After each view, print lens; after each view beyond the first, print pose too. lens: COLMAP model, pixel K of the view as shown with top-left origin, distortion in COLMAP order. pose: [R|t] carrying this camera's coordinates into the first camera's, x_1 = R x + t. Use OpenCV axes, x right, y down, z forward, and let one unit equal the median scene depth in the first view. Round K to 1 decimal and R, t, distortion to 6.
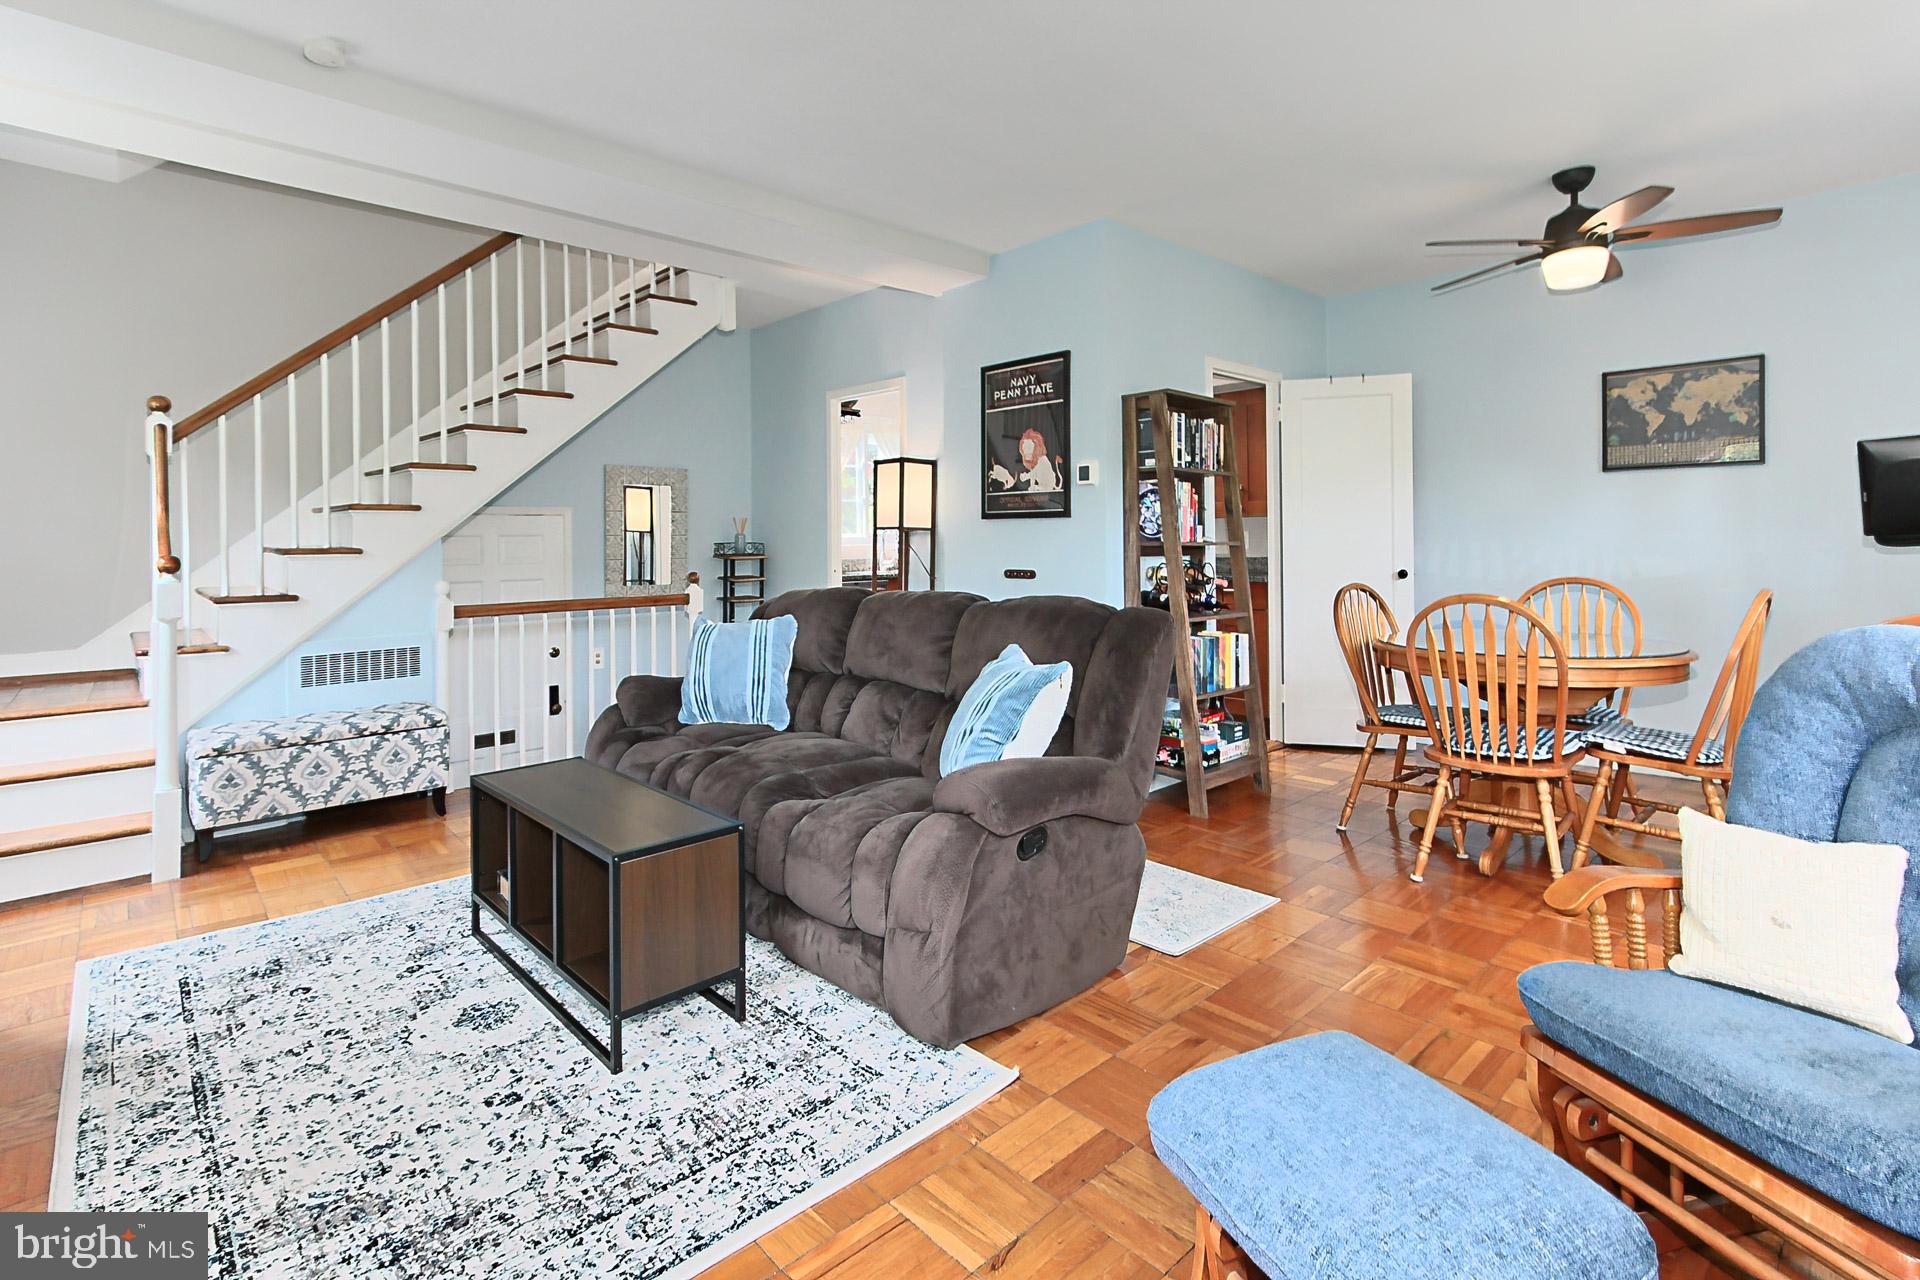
lens RADIAL K [[967.5, 0, 1035.3], [0, 967.5, 538.0], [0, 0, 1]] dist [-0.002613, 0.005319]
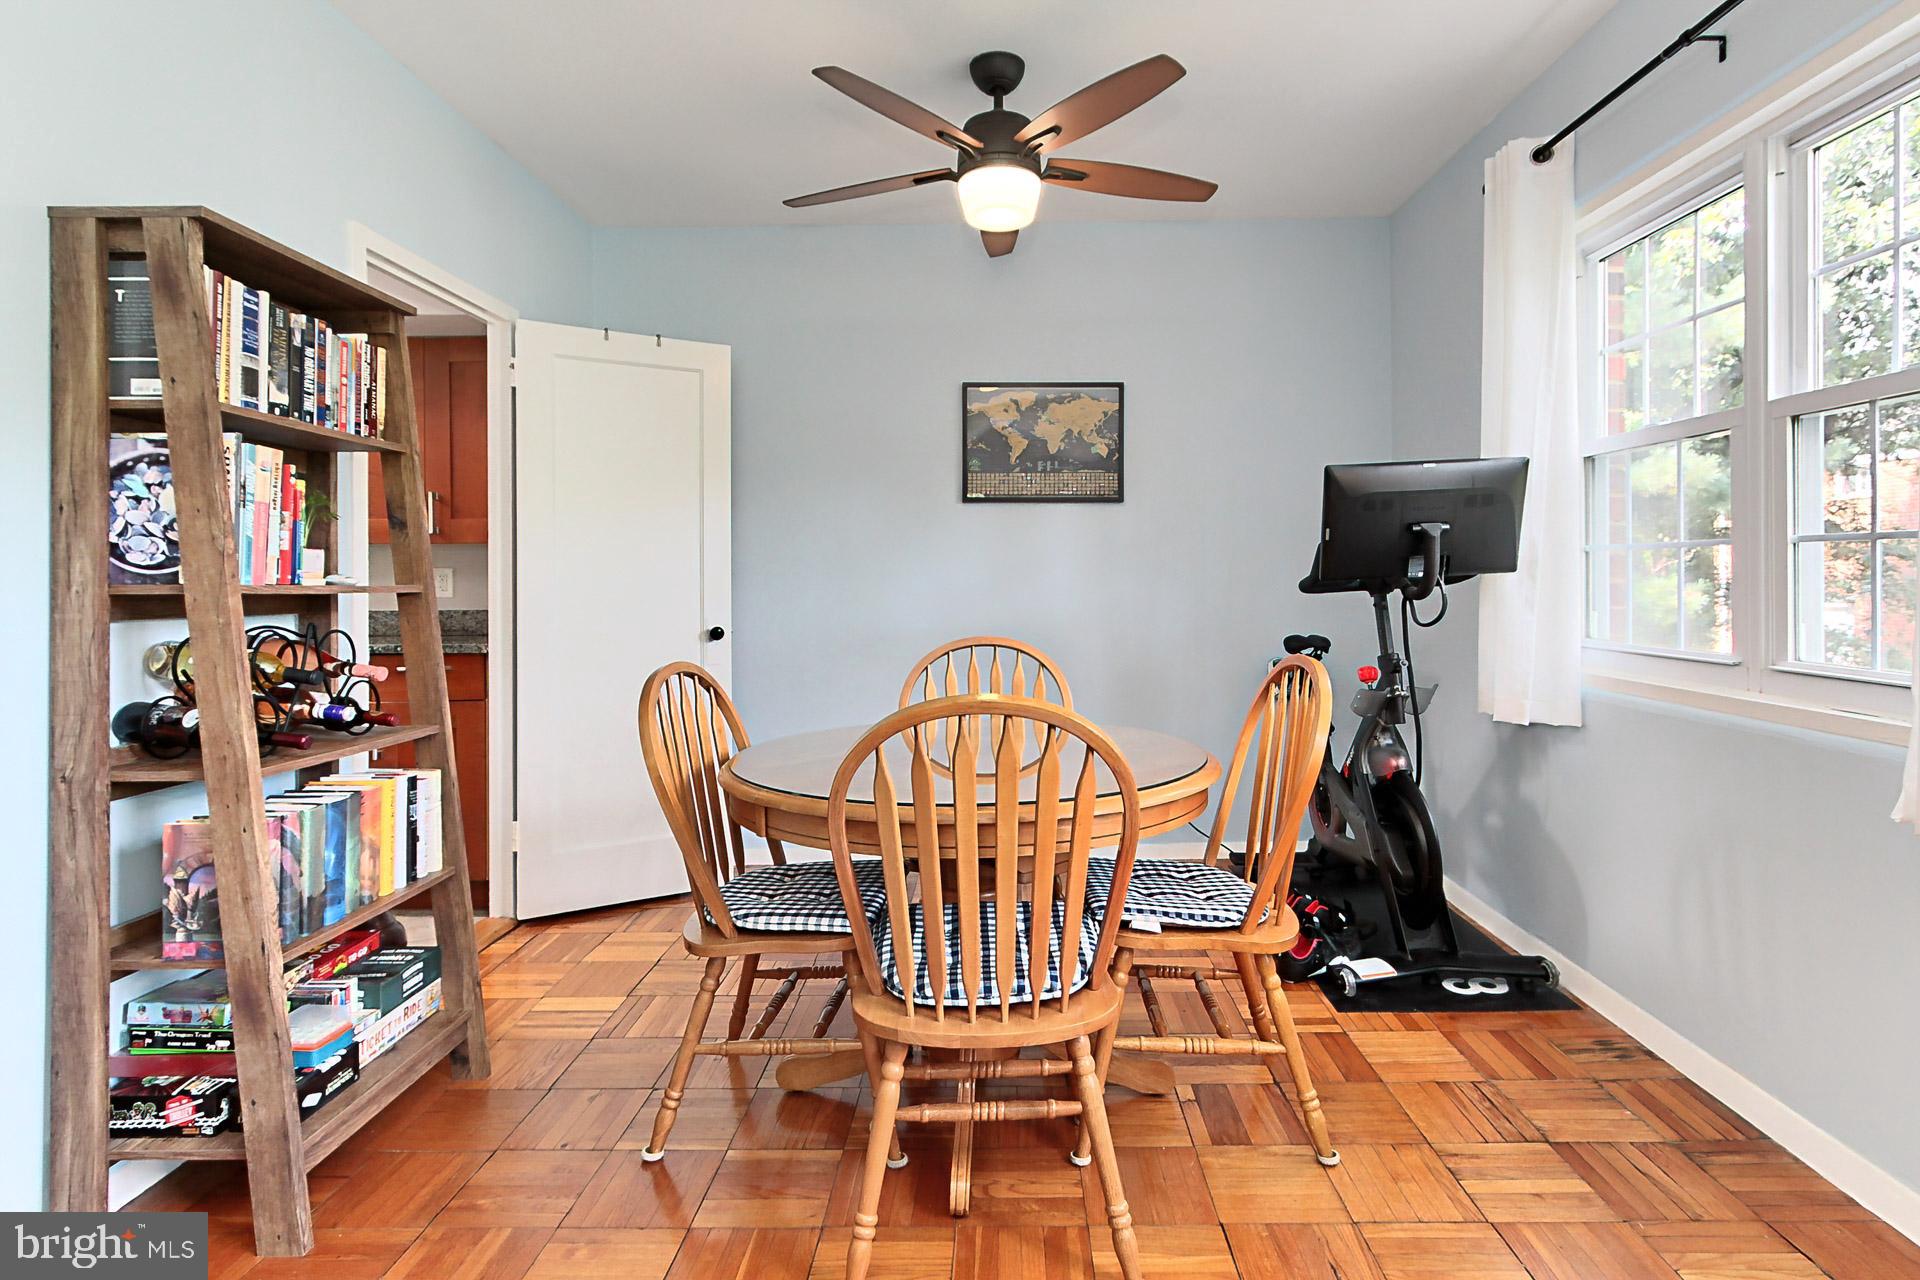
lens RADIAL K [[862.9, 0, 1057.2], [0, 862.9, 578.1], [0, 0, 1]] dist [0.002240, 0.001223]
pose [[0.683468, 0.009850, 0.729914, 0.114093], [-0.004685, 0.999948, -0.009106, 0.002450], [-0.729965, 0.002804, 0.683478, 0.474439]]
